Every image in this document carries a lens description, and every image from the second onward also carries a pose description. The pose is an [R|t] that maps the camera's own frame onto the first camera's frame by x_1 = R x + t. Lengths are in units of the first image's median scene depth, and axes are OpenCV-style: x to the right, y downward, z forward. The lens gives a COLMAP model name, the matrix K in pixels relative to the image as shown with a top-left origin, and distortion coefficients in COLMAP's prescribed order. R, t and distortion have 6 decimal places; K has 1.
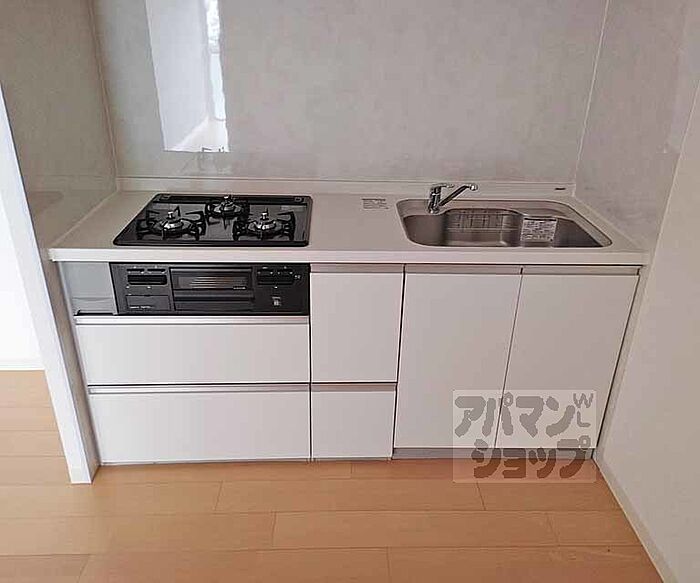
lens RADIAL K [[572.2, 0, 350.4], [0, 572.2, 291.1], [0, 0, 1]] dist [0.052916, -0.033287]
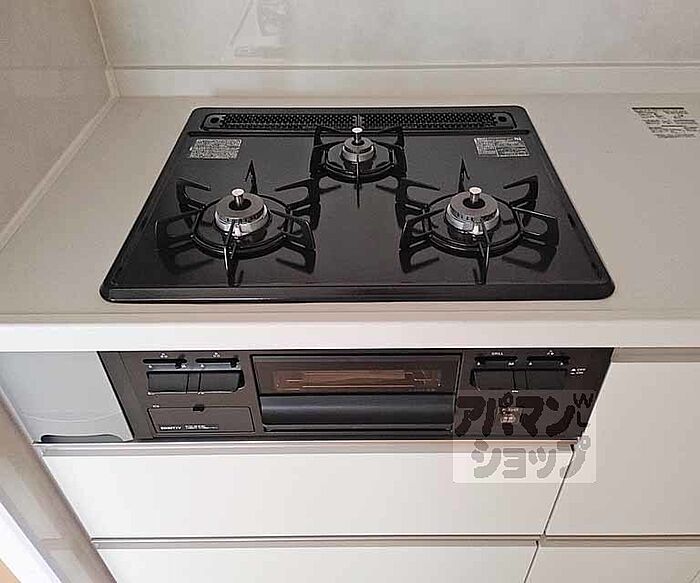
lens RADIAL K [[572.2, 0, 352.3], [0, 572.2, 292.5], [0, 0, 1]] dist [0.052916, -0.033287]
pose [[0.998384, 0.007837, -0.056291, -0.204272], [0.008092, 0.960755, 0.277279, -0.173228], [0.056255, -0.277287, 0.959139, 0.585309]]
